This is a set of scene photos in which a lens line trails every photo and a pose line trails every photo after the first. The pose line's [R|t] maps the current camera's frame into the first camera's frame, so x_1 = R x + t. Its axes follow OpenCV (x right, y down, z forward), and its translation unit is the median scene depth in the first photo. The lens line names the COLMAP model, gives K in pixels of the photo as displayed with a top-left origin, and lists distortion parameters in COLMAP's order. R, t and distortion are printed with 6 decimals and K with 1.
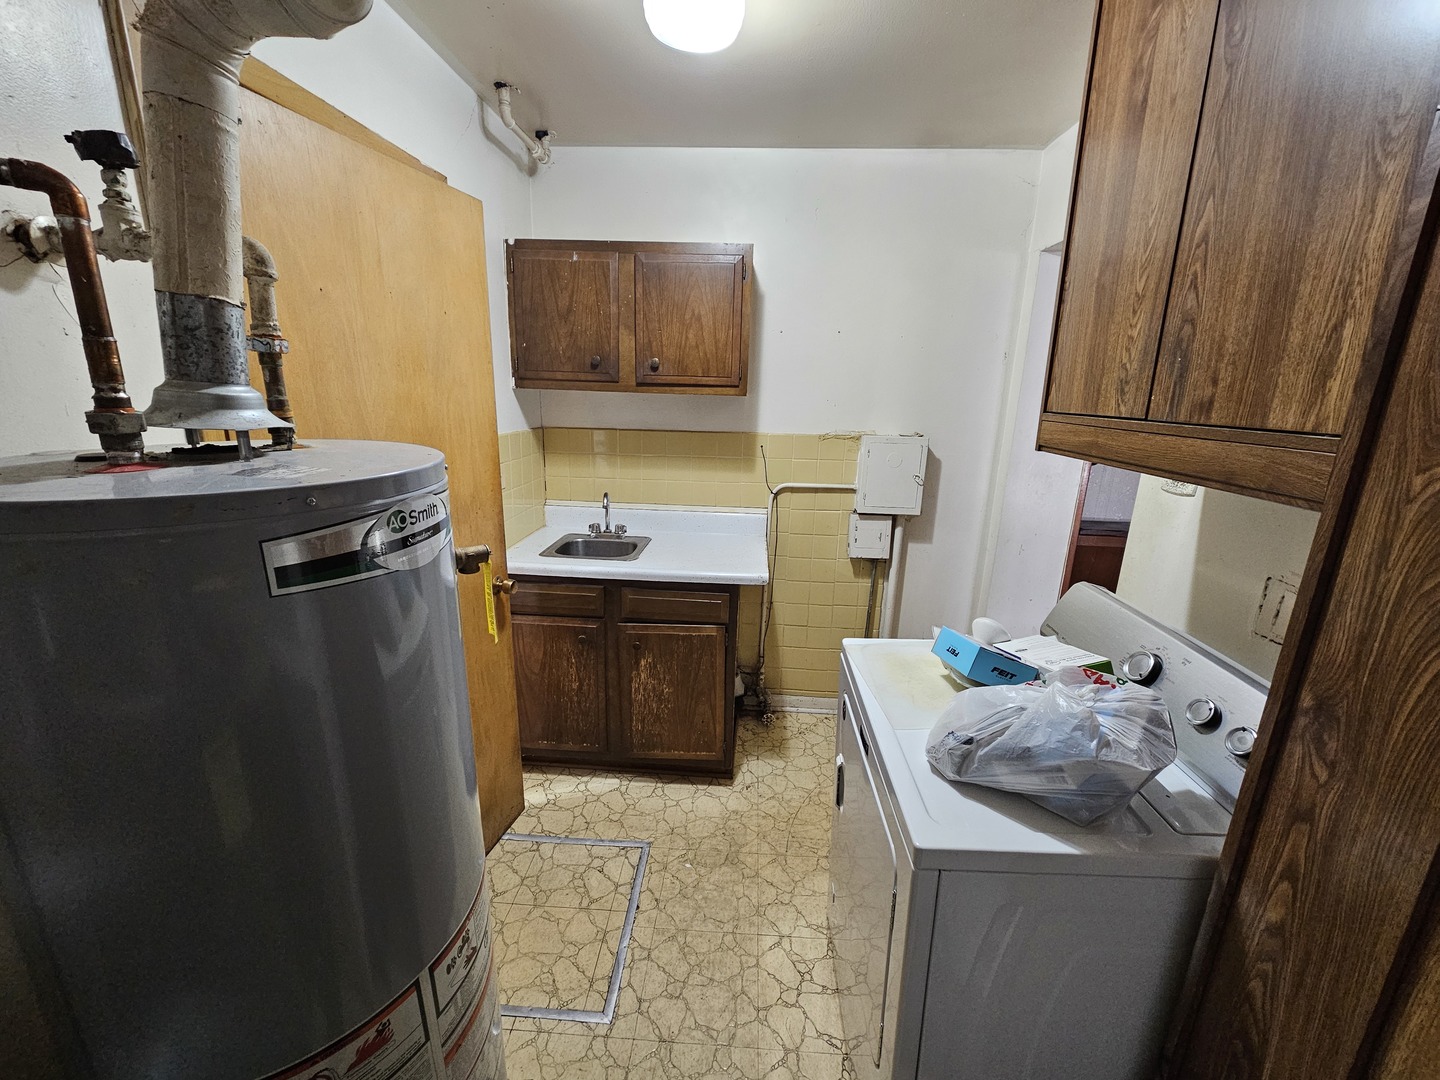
lens RADIAL K [[588.9, 0, 720.0], [0, 588.9, 540.0], [0, 0, 1]] dist [-0.002084, 0.000212]
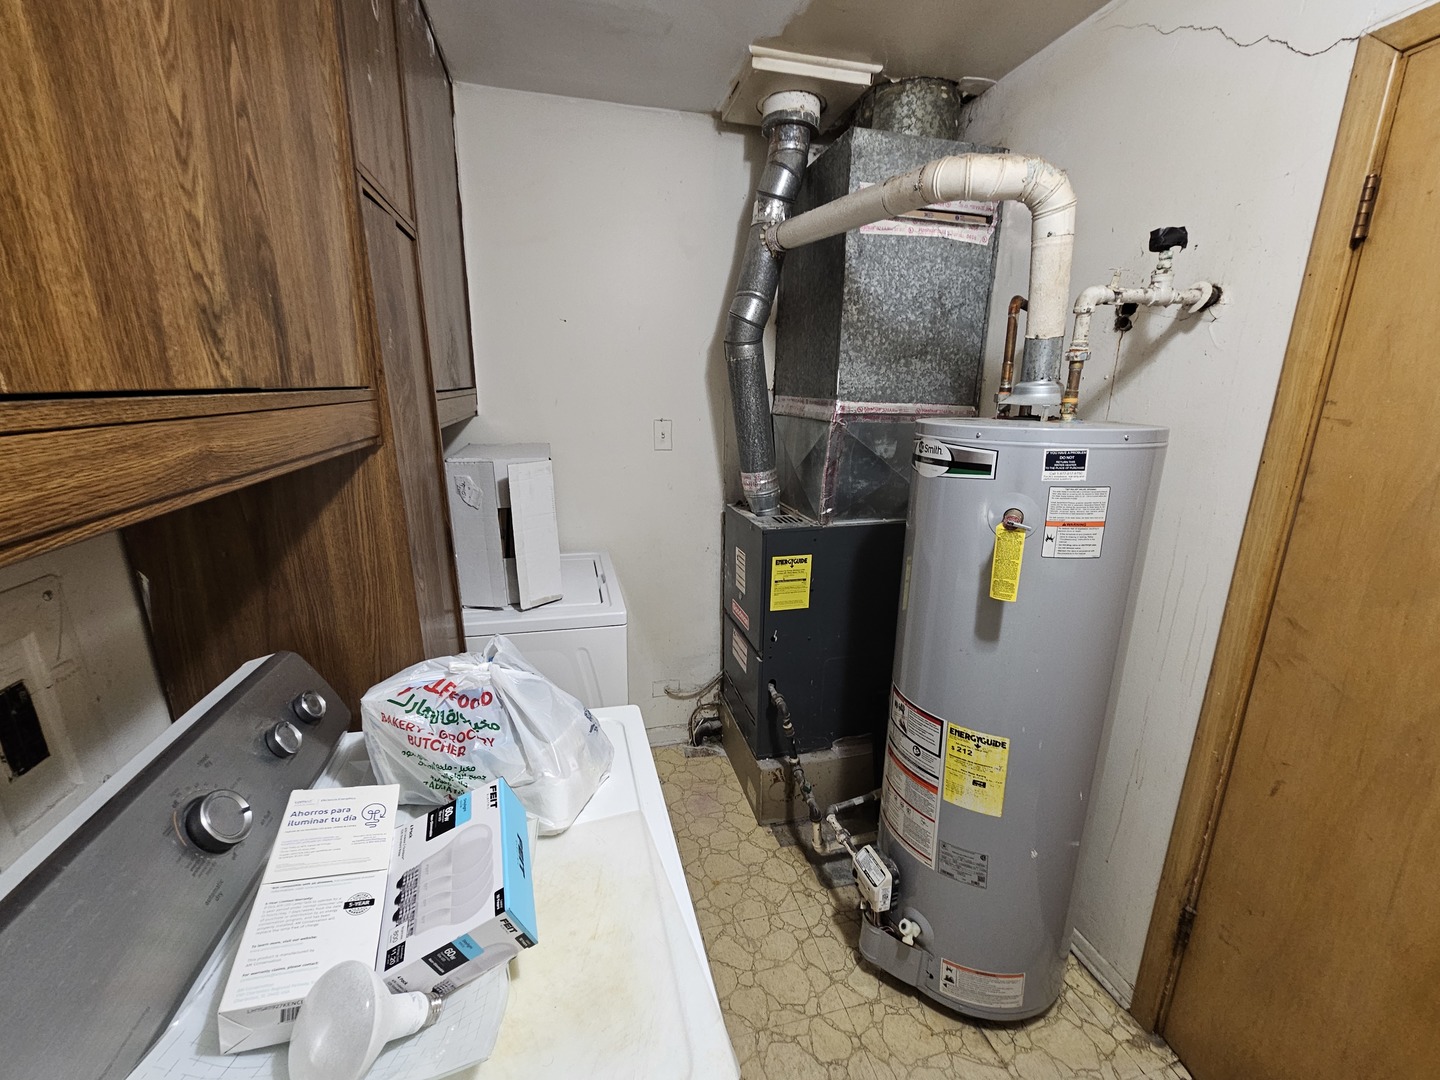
lens RADIAL K [[588.9, 0, 720.0], [0, 588.9, 540.0], [0, 0, 1]] dist [-0.002084, 0.000212]
pose [[-0.952323, 0.042619, -0.302099, 0.445726], [-0.108417, 0.878289, 0.465676, -0.373677], [0.285177, 0.476227, -0.831795, 1.594996]]
